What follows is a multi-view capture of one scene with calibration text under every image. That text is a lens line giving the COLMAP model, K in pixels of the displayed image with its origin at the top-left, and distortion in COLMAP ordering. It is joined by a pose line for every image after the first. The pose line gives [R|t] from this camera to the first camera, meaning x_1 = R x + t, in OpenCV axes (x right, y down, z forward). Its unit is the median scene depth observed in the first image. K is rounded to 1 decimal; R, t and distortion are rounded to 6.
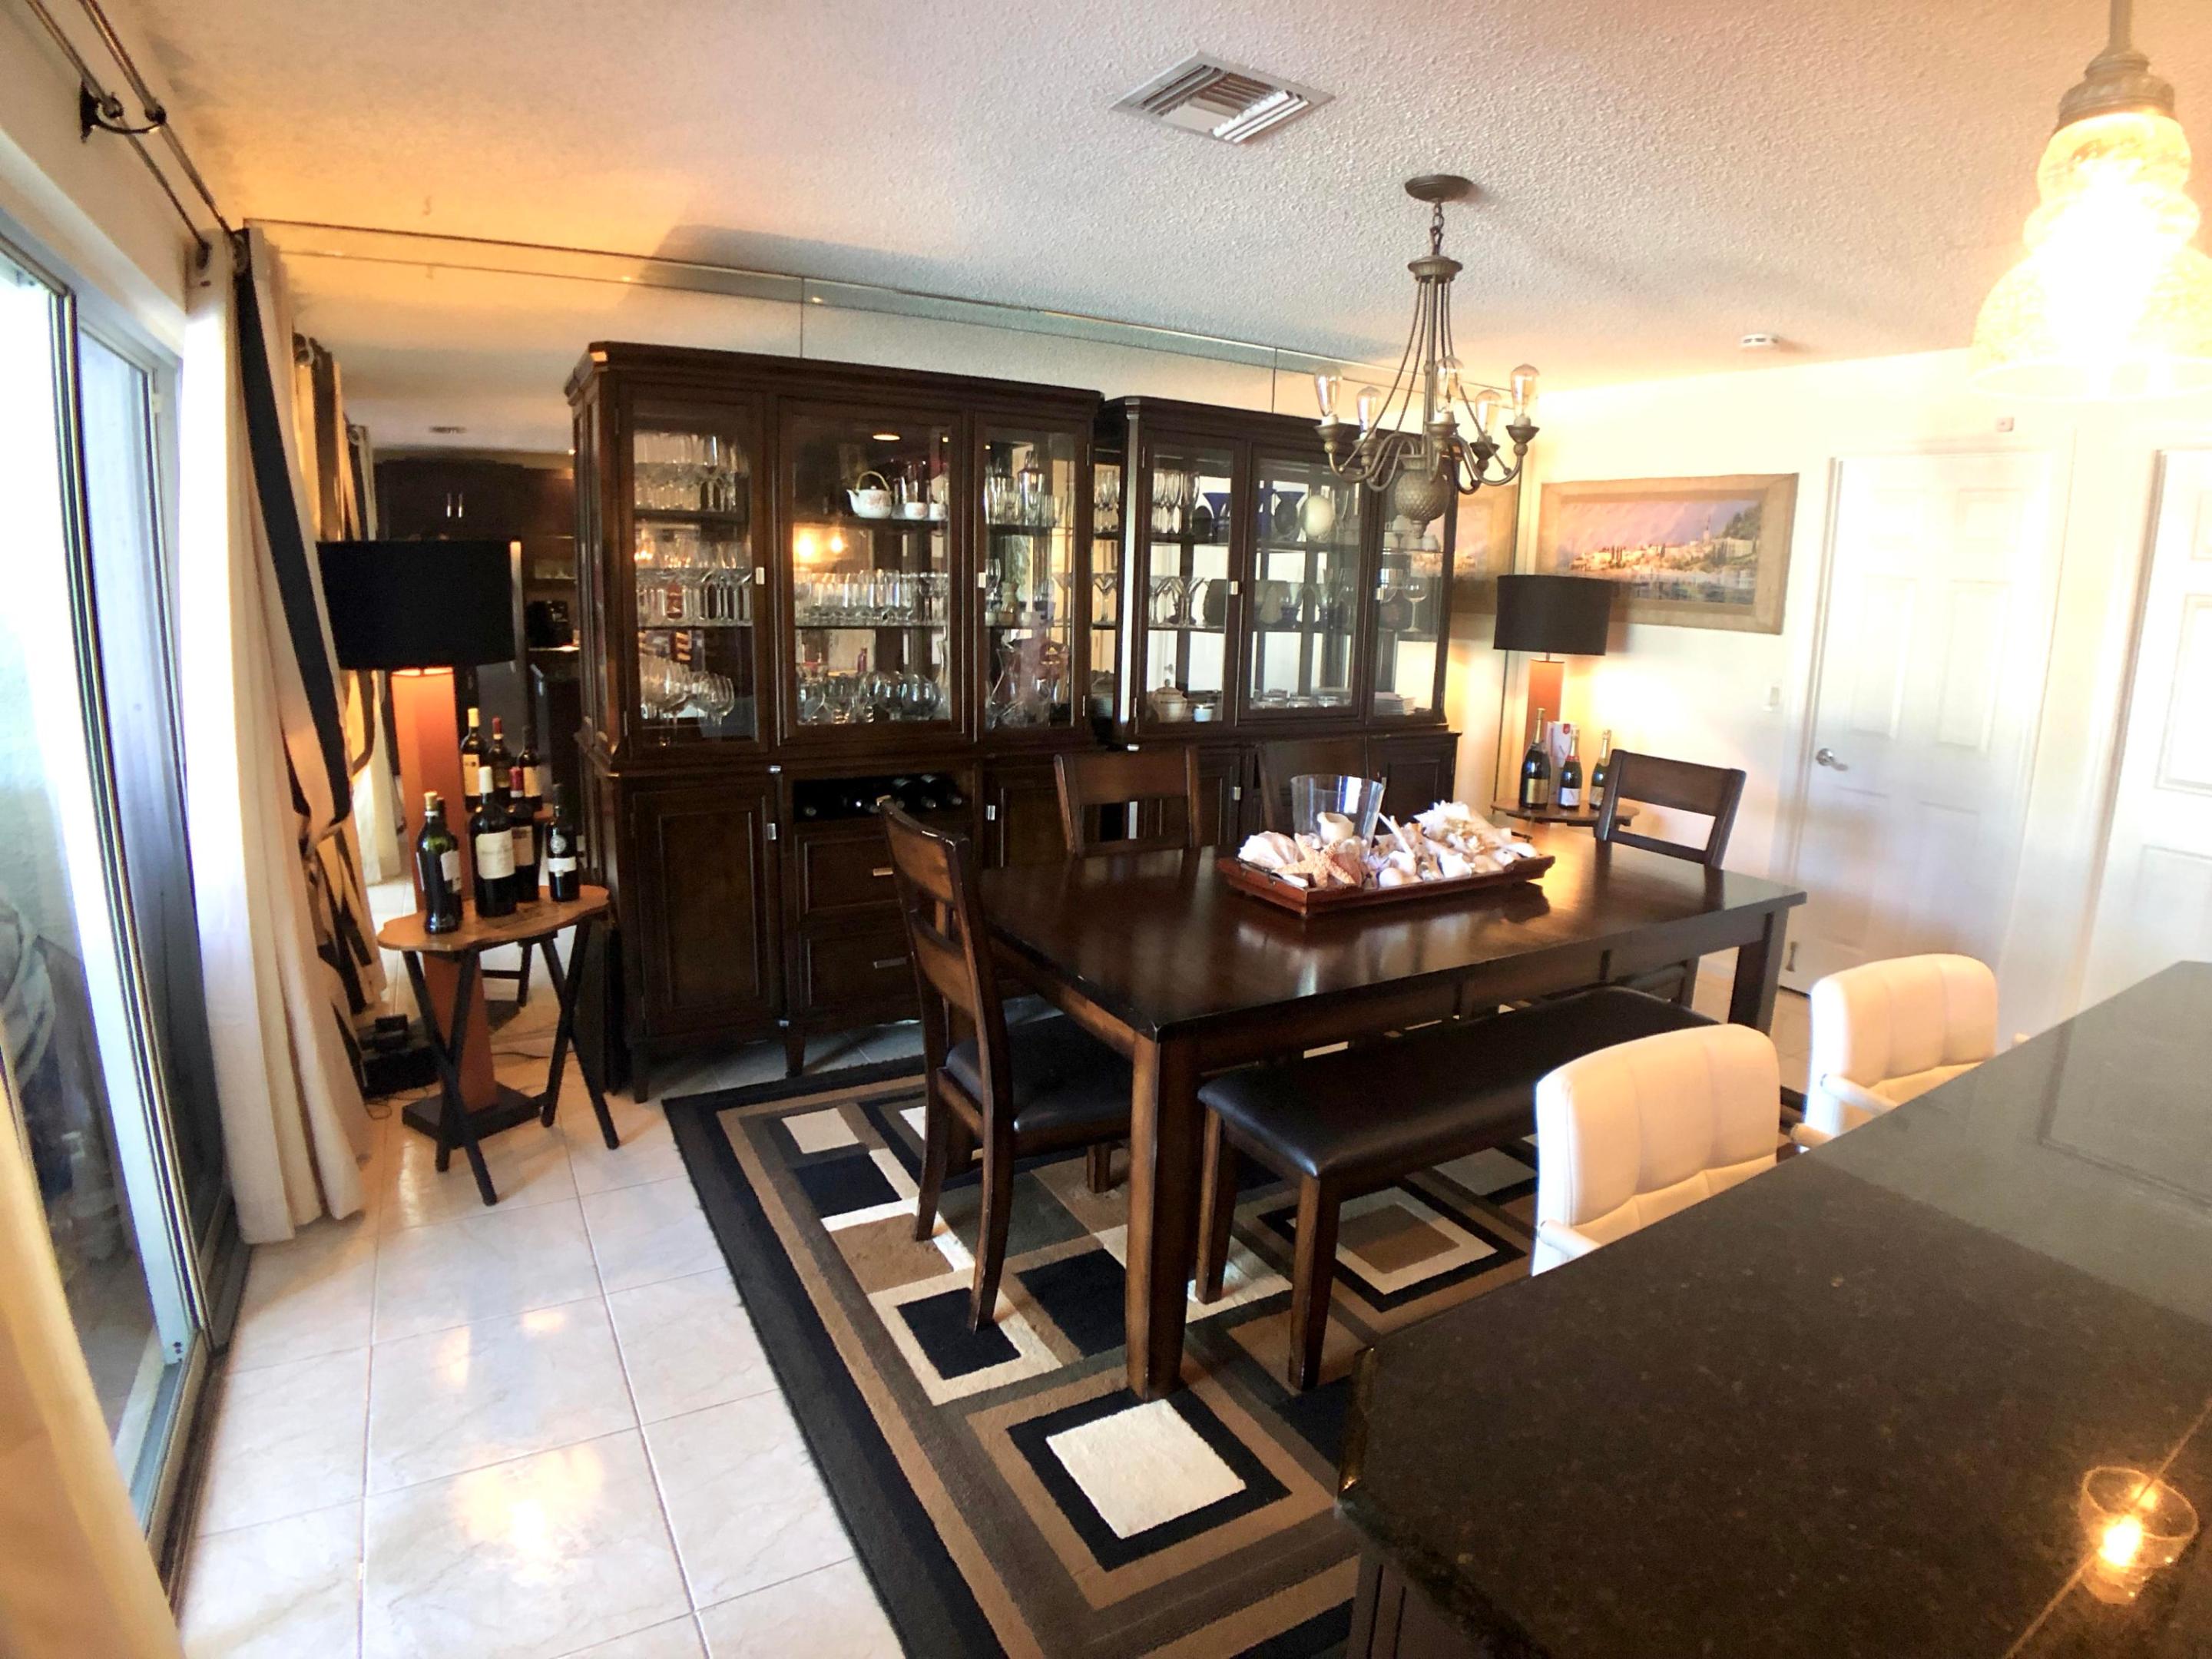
lens RADIAL K [[1183.7, 0, 1104.6], [0, 1183.7, 823.5], [0, 0, 1]] dist [-0.126009, 0.020828]
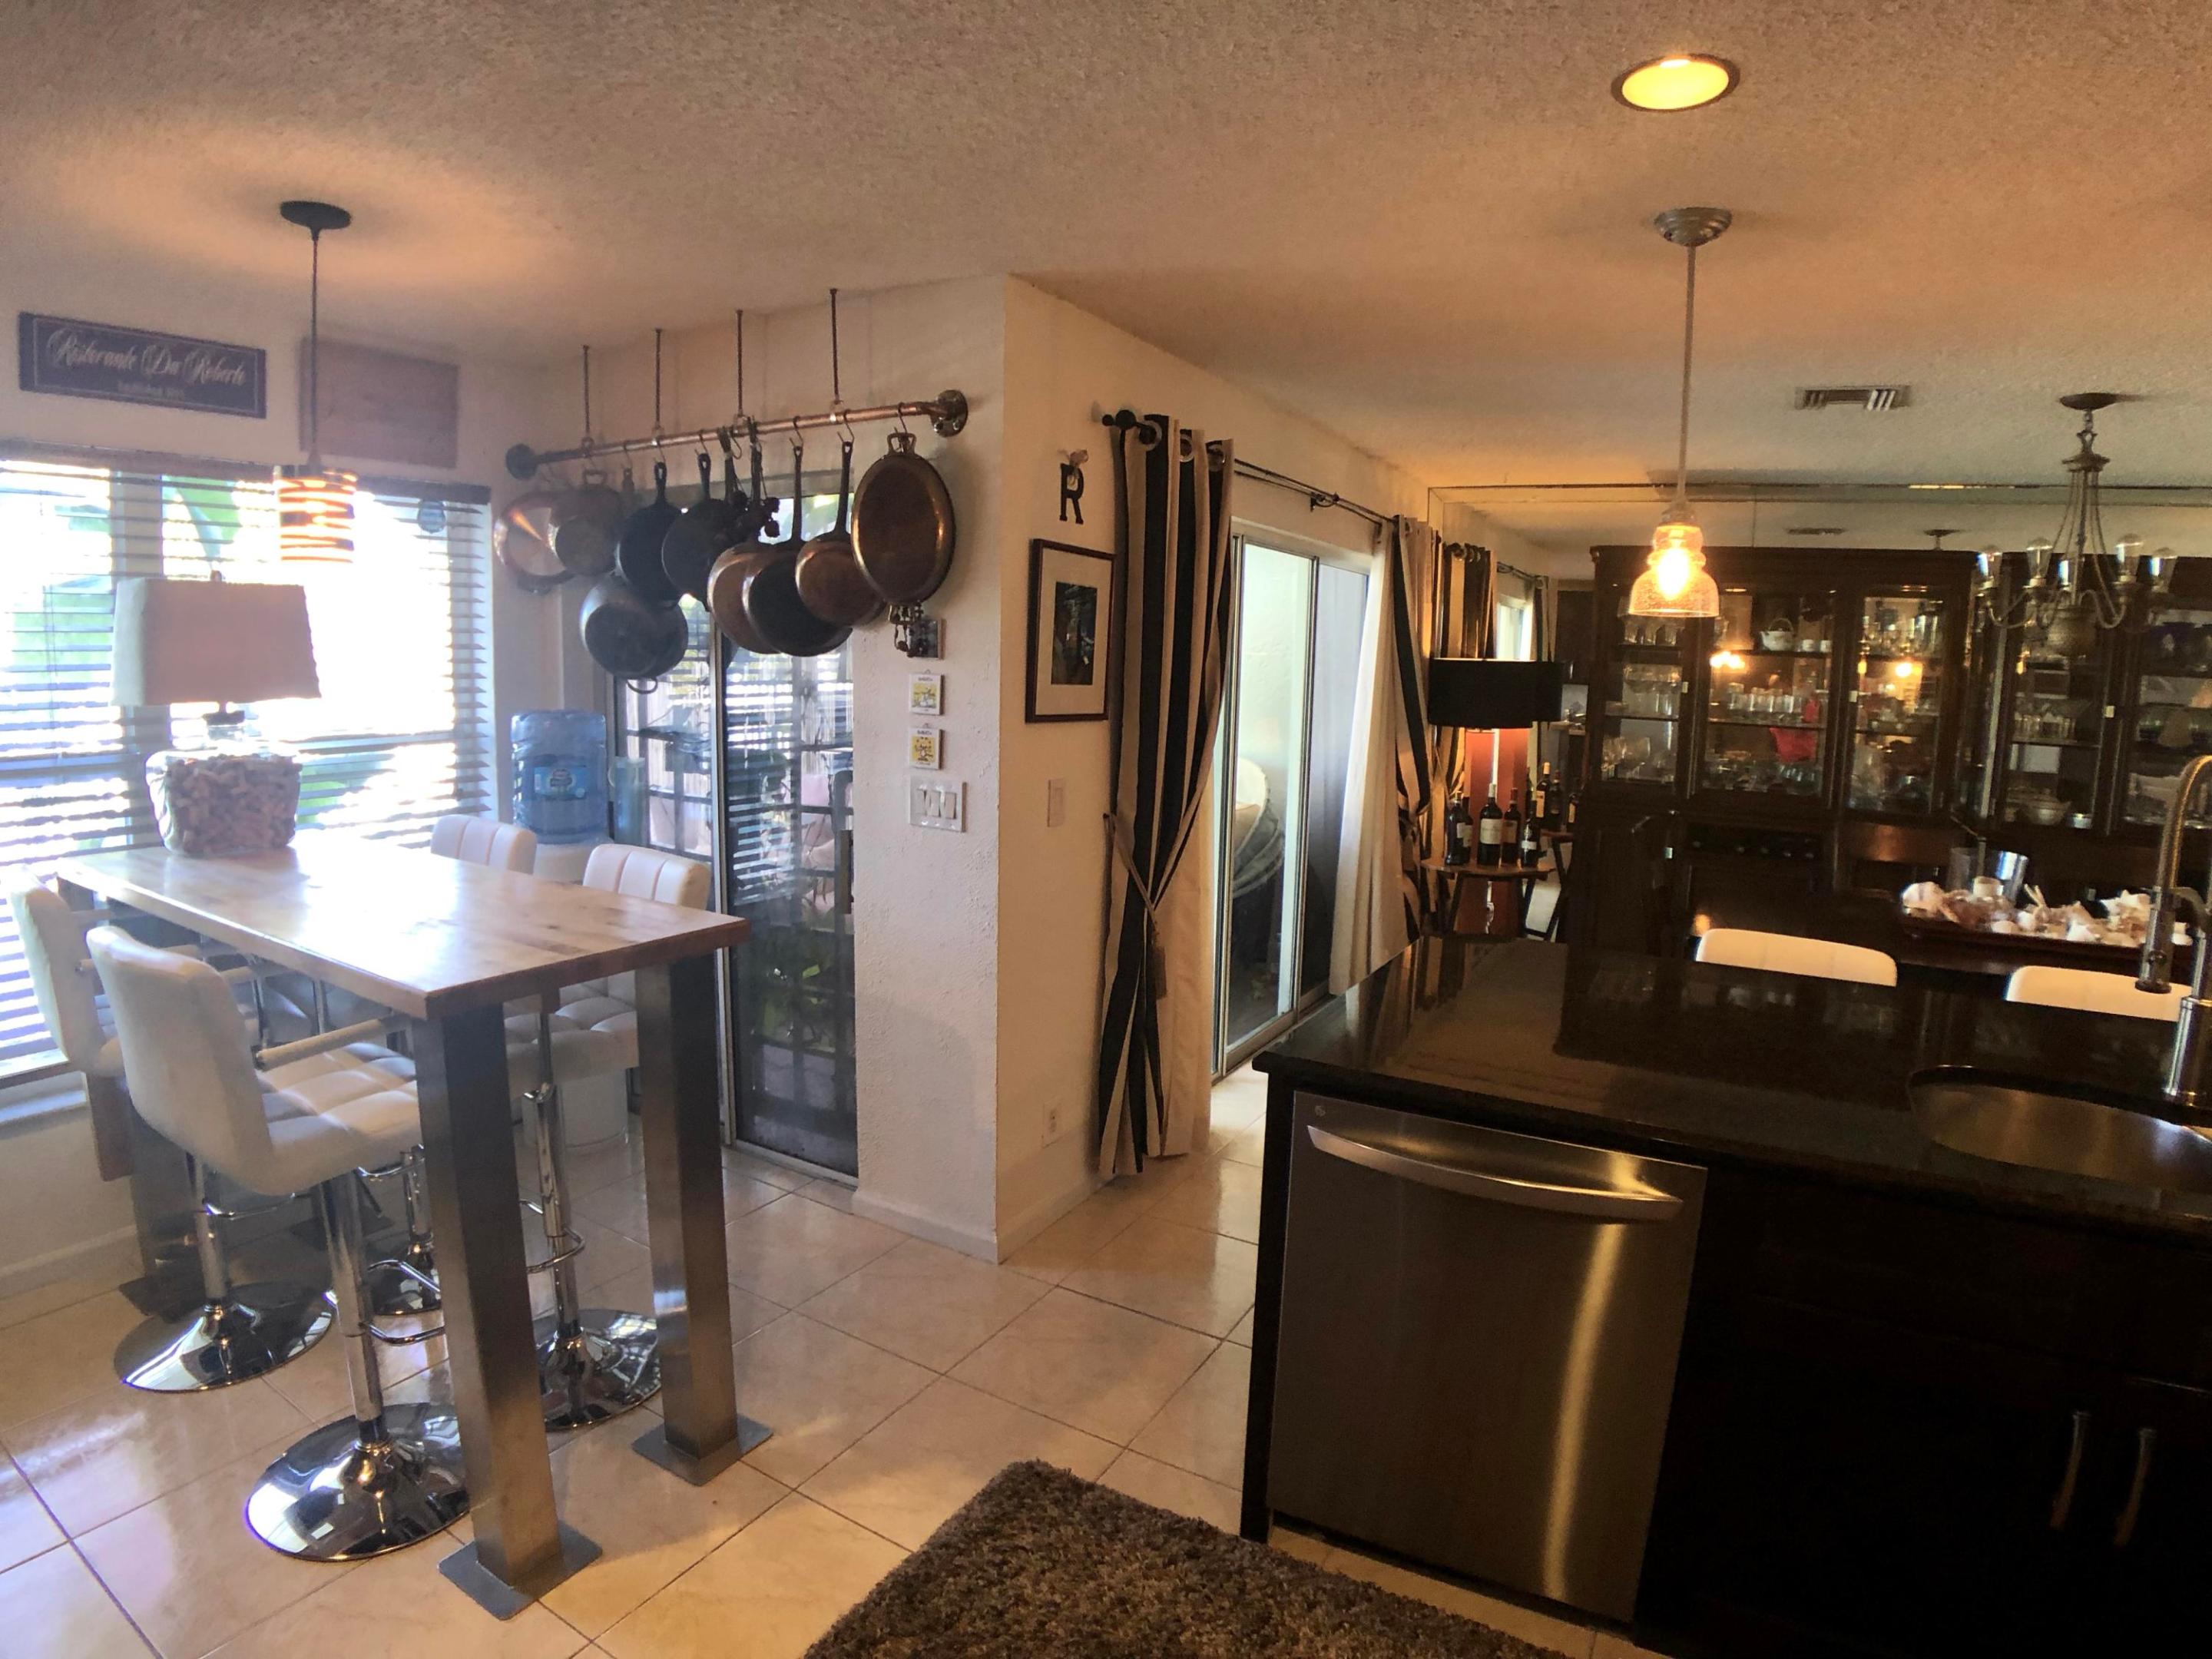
lens RADIAL K [[1183.7, 0, 1108.4], [0, 1183.7, 830.0], [0, 0, 1]] dist [-0.126009, 0.020828]
pose [[0.491941, 0.115572, -0.862924, 0.768707], [-0.189882, 0.981533, 0.023209, 0.097375], [0.849670, 0.152437, 0.504801, -0.452562]]
